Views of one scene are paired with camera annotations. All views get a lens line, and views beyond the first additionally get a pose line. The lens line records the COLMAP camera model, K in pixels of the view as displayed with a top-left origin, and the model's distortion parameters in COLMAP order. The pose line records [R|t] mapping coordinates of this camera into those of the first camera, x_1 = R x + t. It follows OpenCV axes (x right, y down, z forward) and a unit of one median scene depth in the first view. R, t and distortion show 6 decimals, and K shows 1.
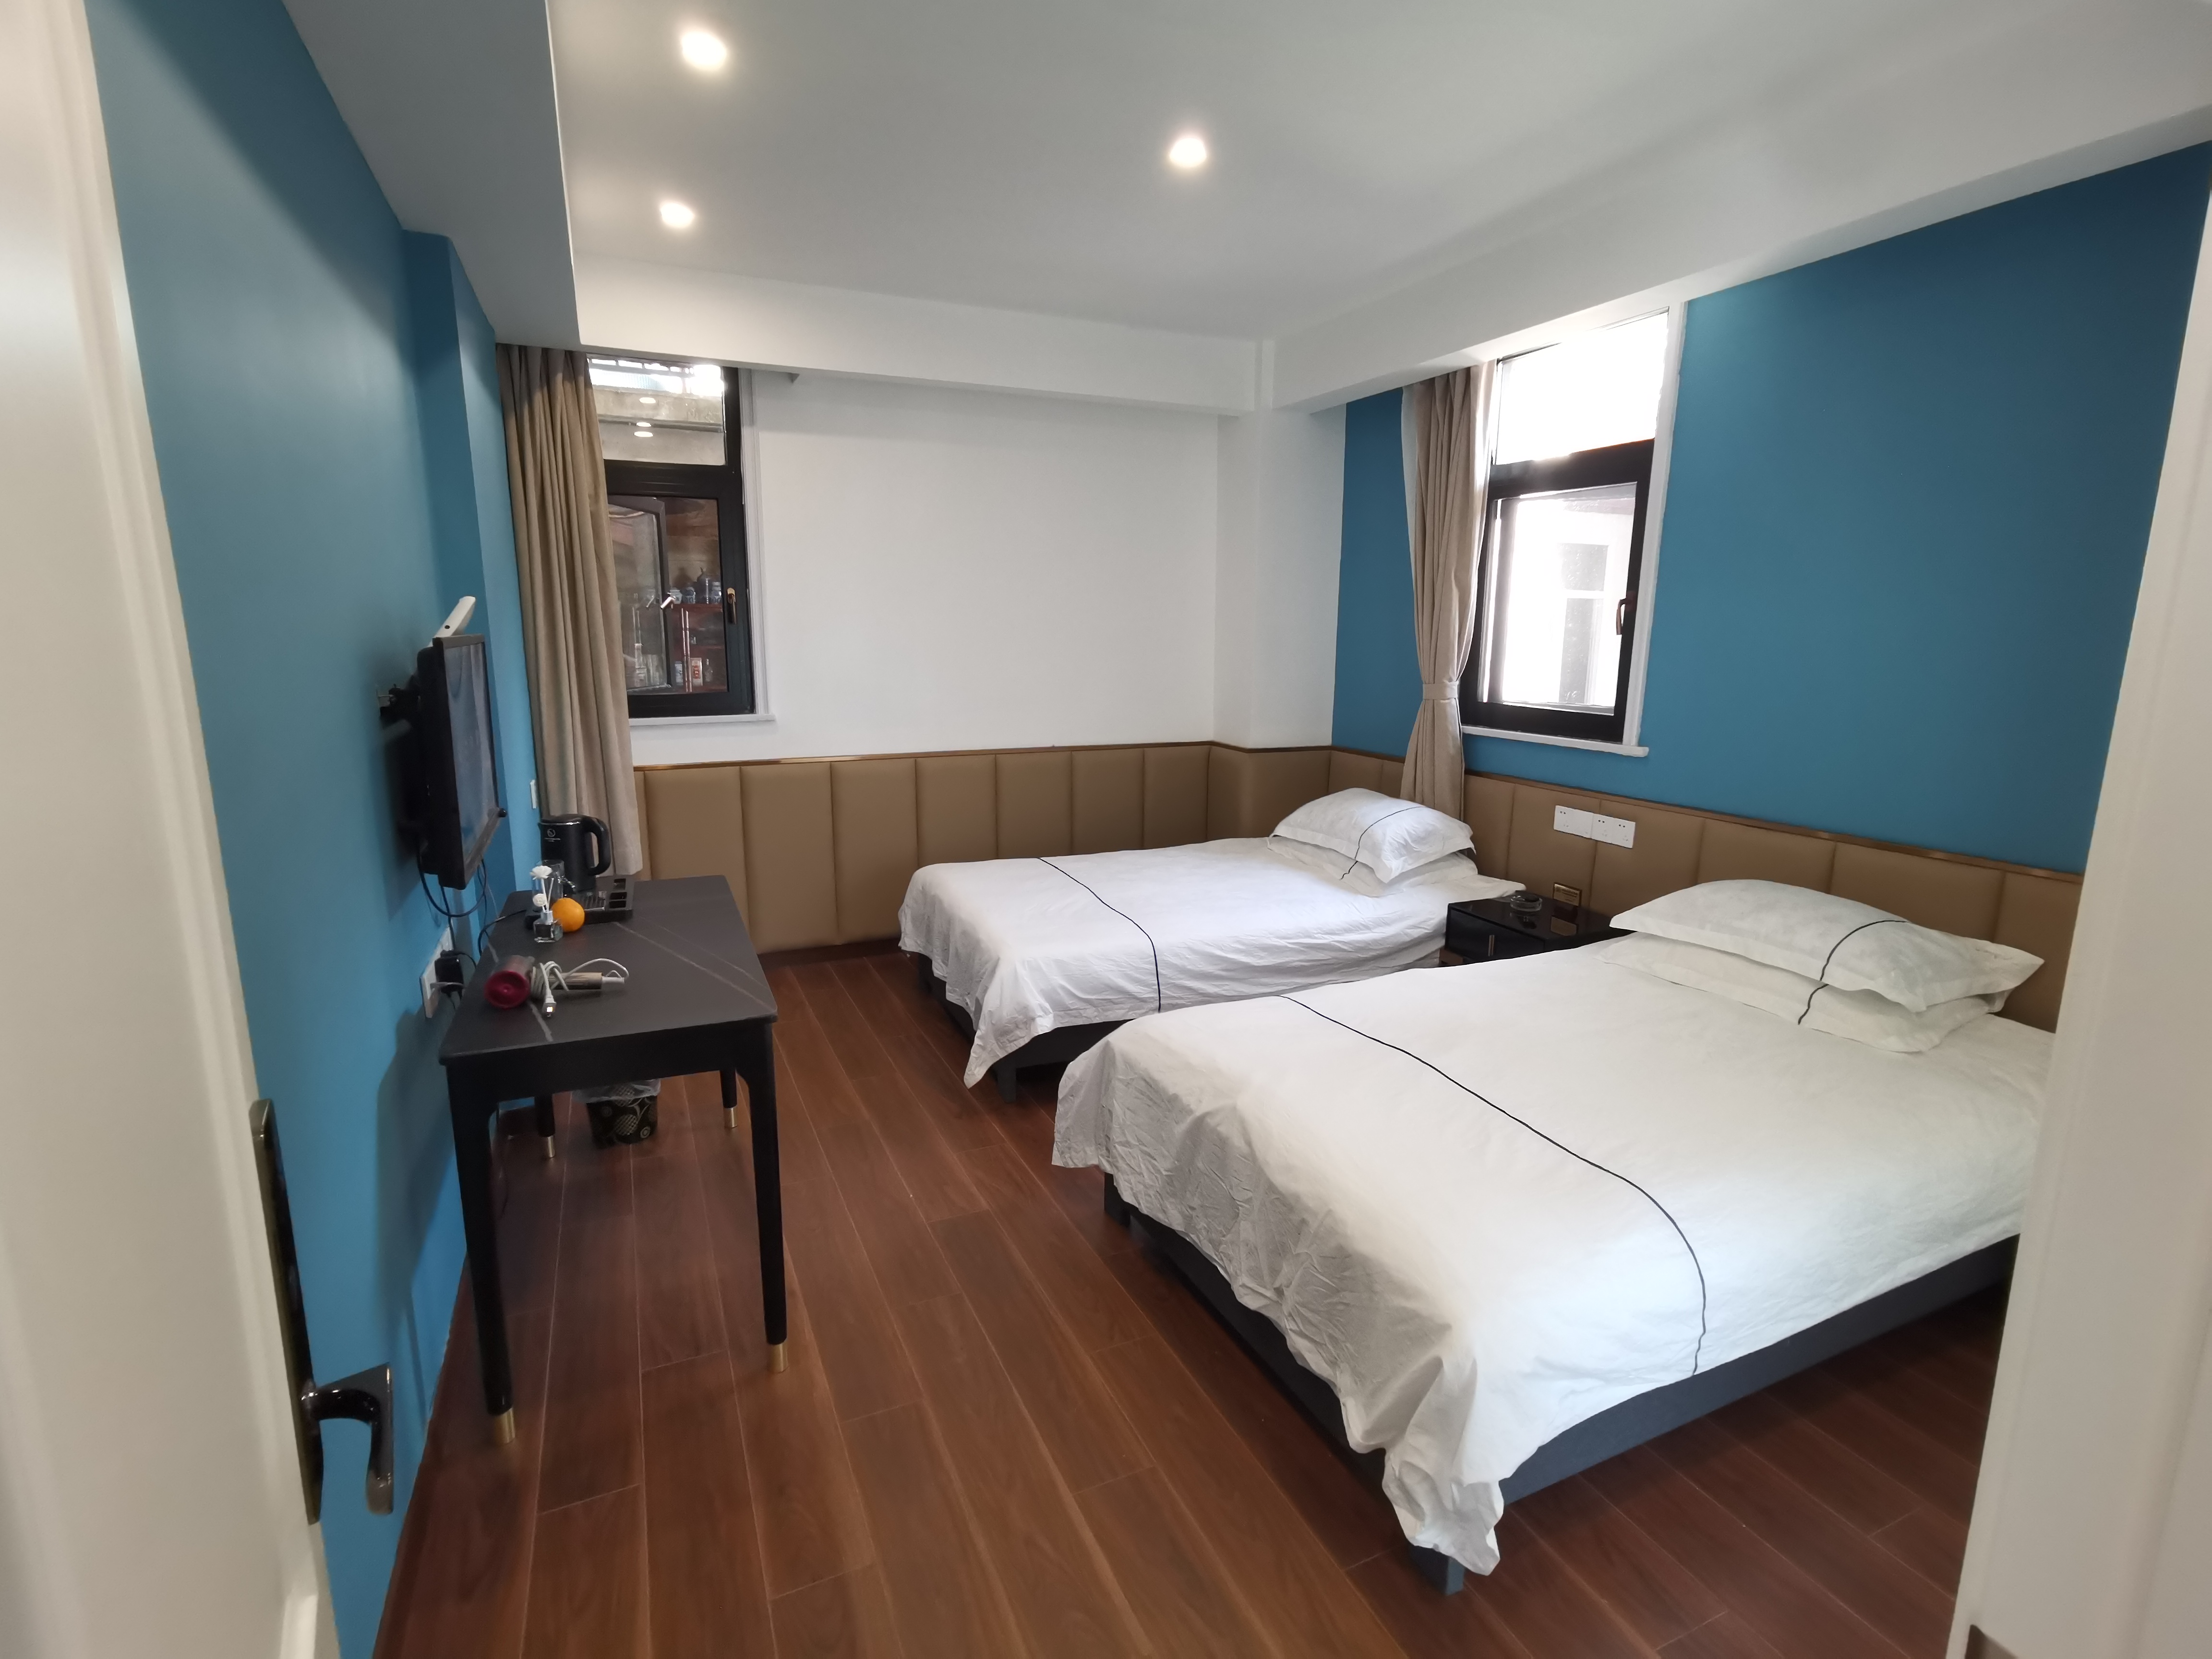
lens RADIAL K [[1065.7, 0, 1109.0], [0, 1065.7, 831.2], [0, 0, 1]] dist [-0.025104, 0.016045]
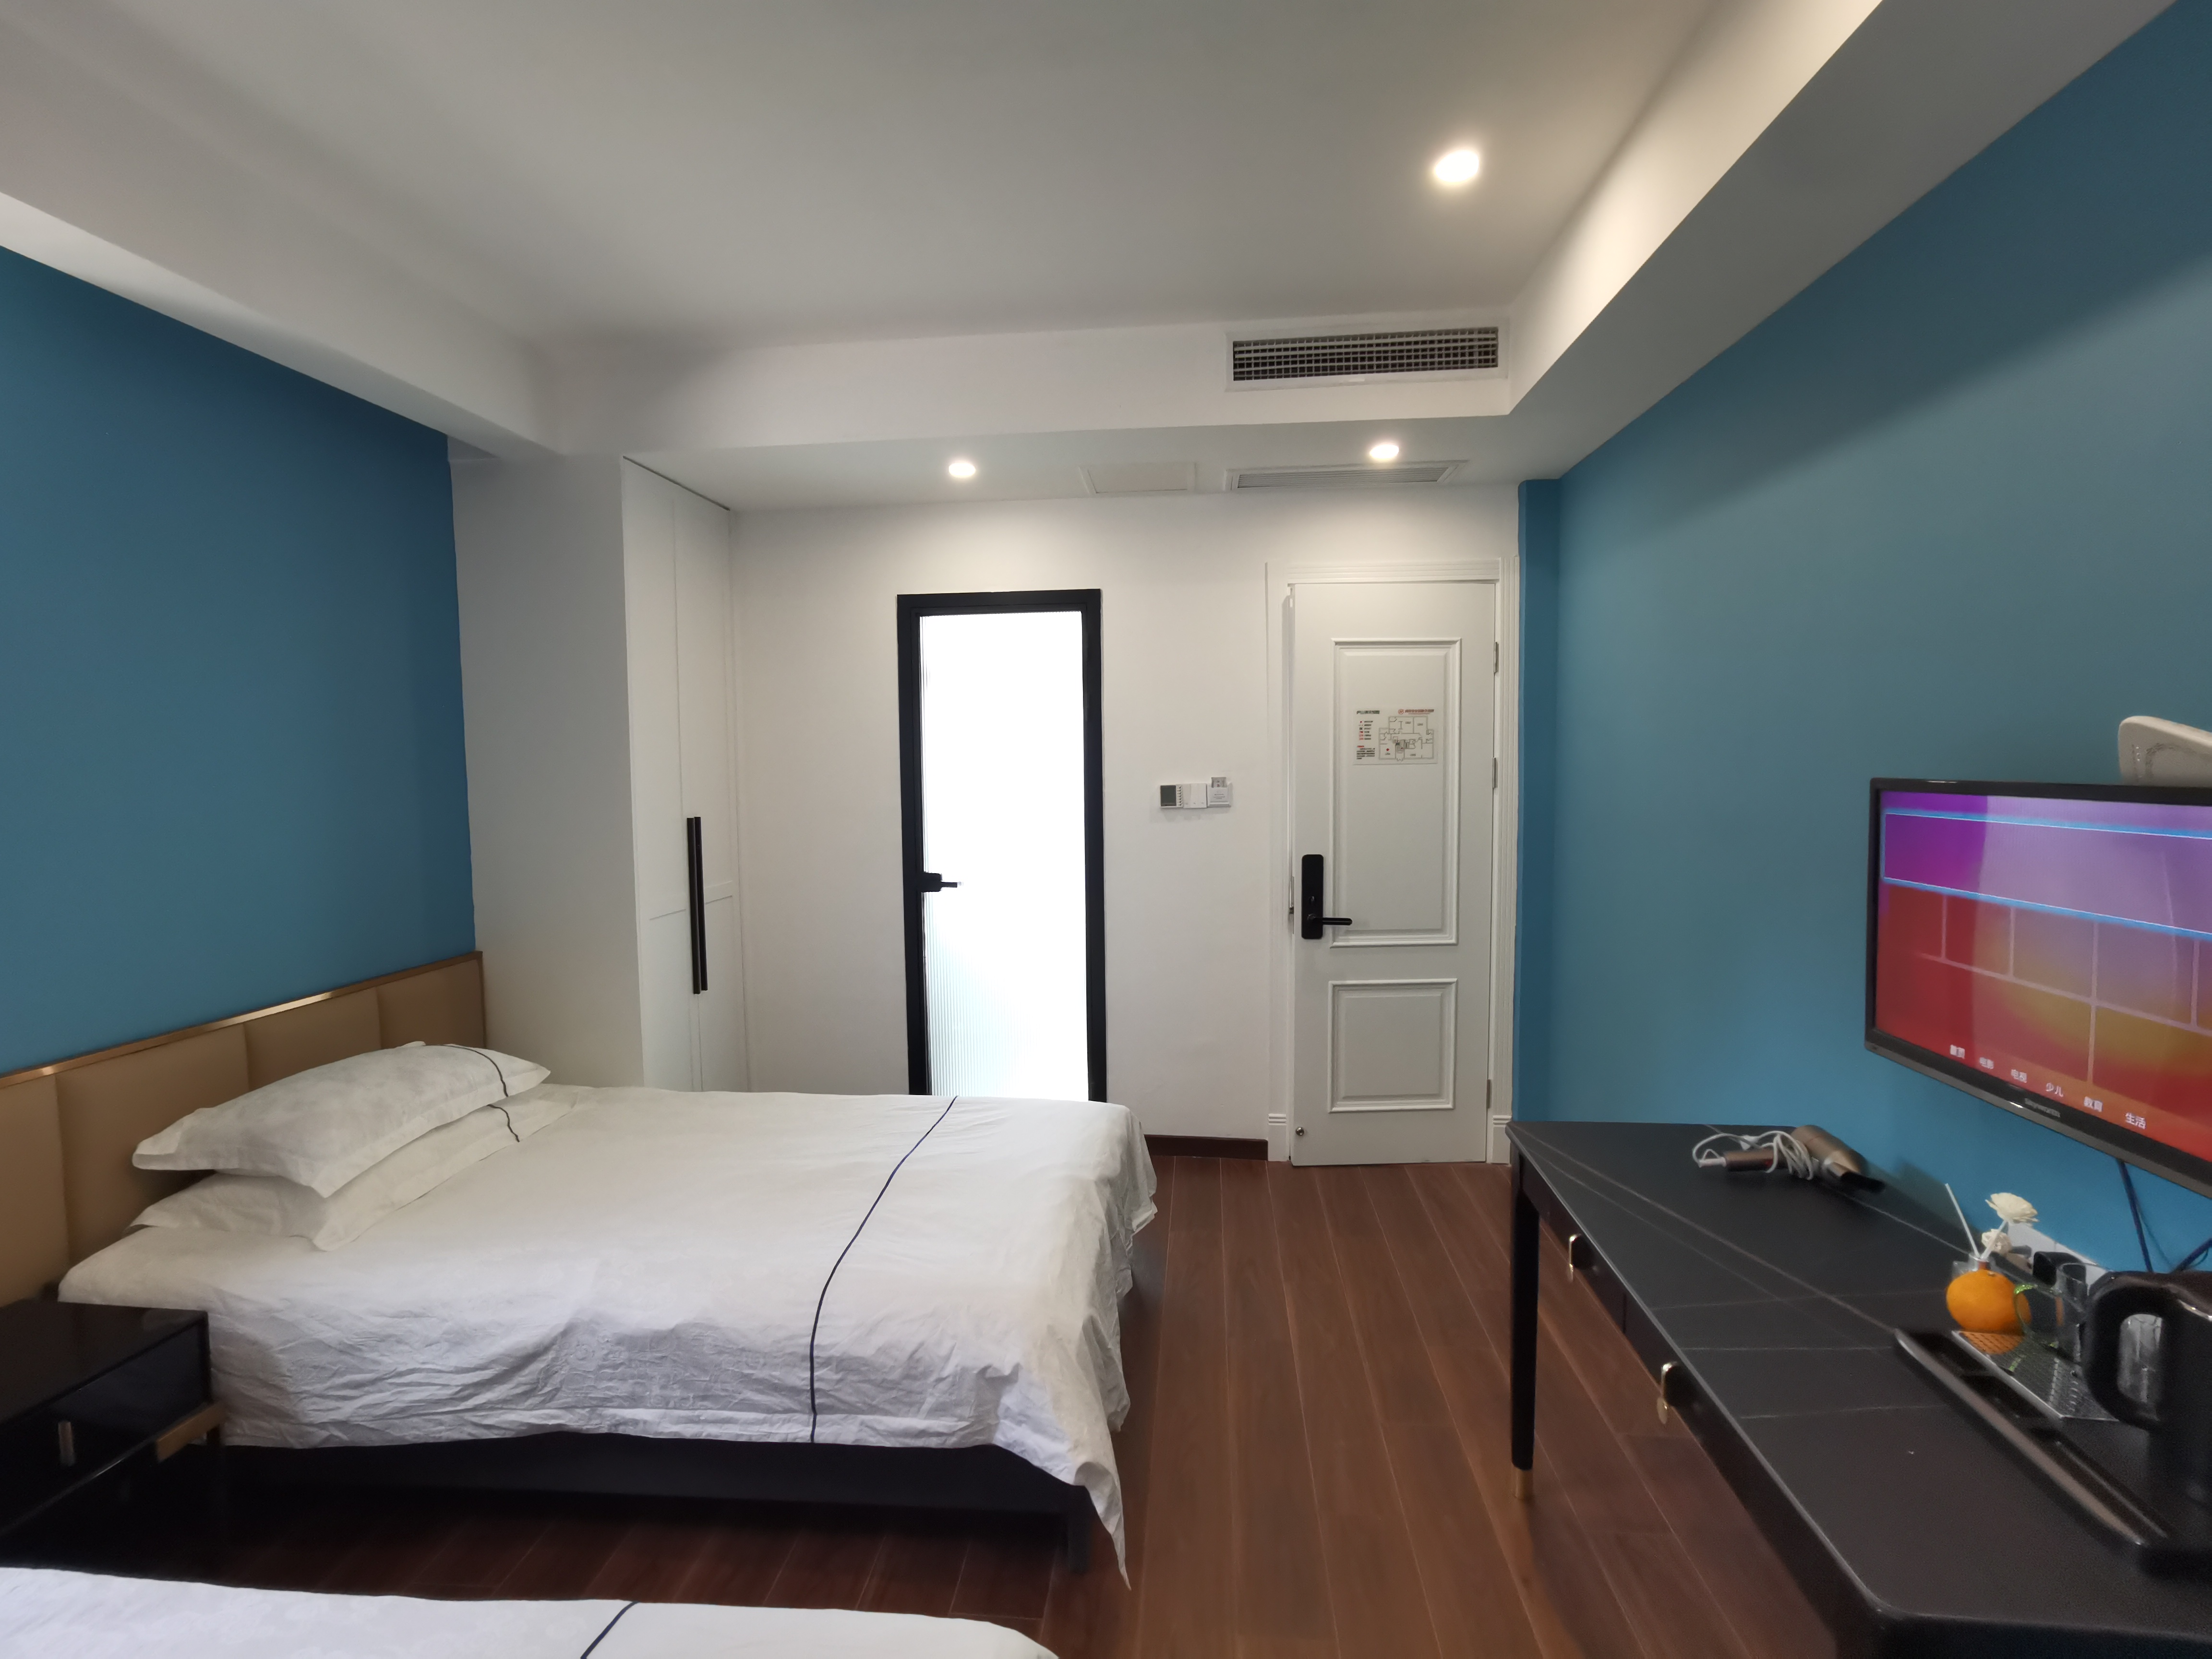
lens RADIAL K [[1065.7, 0, 1100.3], [0, 1065.7, 814.6], [0, 0, 1]] dist [-0.025104, 0.016045]
pose [[-0.861564, -0.024753, 0.507045, -0.434447], [0.099696, 0.971110, 0.216810, -0.354643], [-0.497763, 0.237346, -0.834205, 1.768186]]
